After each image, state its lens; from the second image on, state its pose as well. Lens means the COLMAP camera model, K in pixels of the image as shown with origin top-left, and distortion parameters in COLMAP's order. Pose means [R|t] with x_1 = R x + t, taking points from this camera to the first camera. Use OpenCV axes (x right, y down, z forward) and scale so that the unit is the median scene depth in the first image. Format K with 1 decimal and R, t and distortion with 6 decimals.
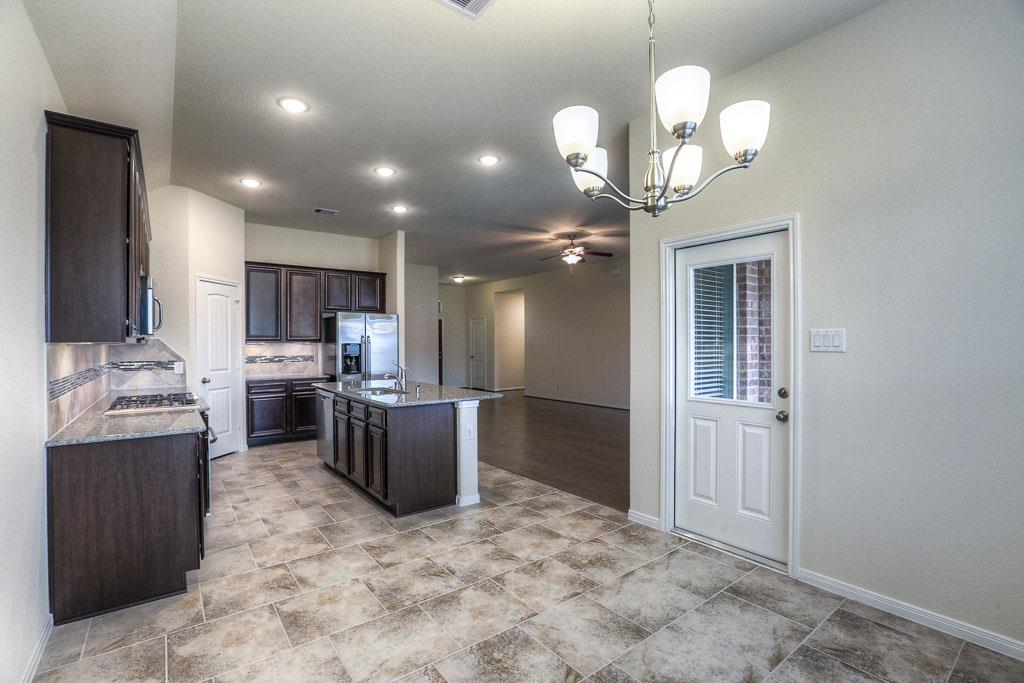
lens RADIAL K [[464.8, 0, 512.0], [0, 464.8, 341.5], [0, 0, 1]] dist [-0.062671, 0.000122]
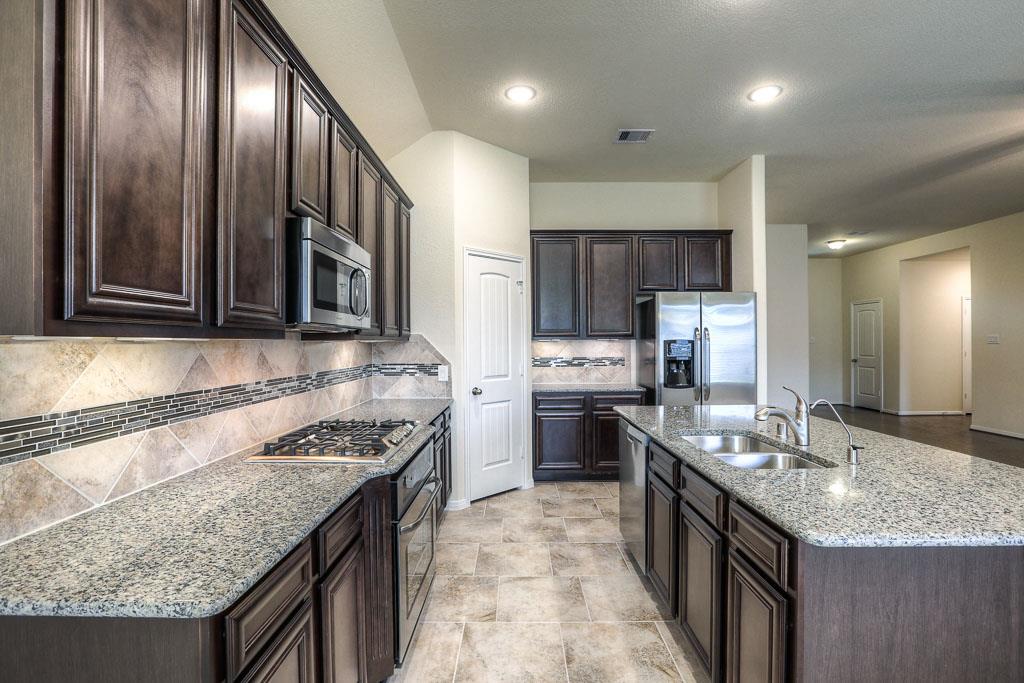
lens RADIAL K [[492.0, 0, 512.0], [0, 492.0, 341.5], [0, 0, 1]] dist [-0.027313, 0.000125]
pose [[0.792379, -0.000824, -0.610028, -0.118751], [0.003736, 0.999987, 0.003502, 0.002689], [0.610017, -0.005054, 0.792372, 0.326565]]
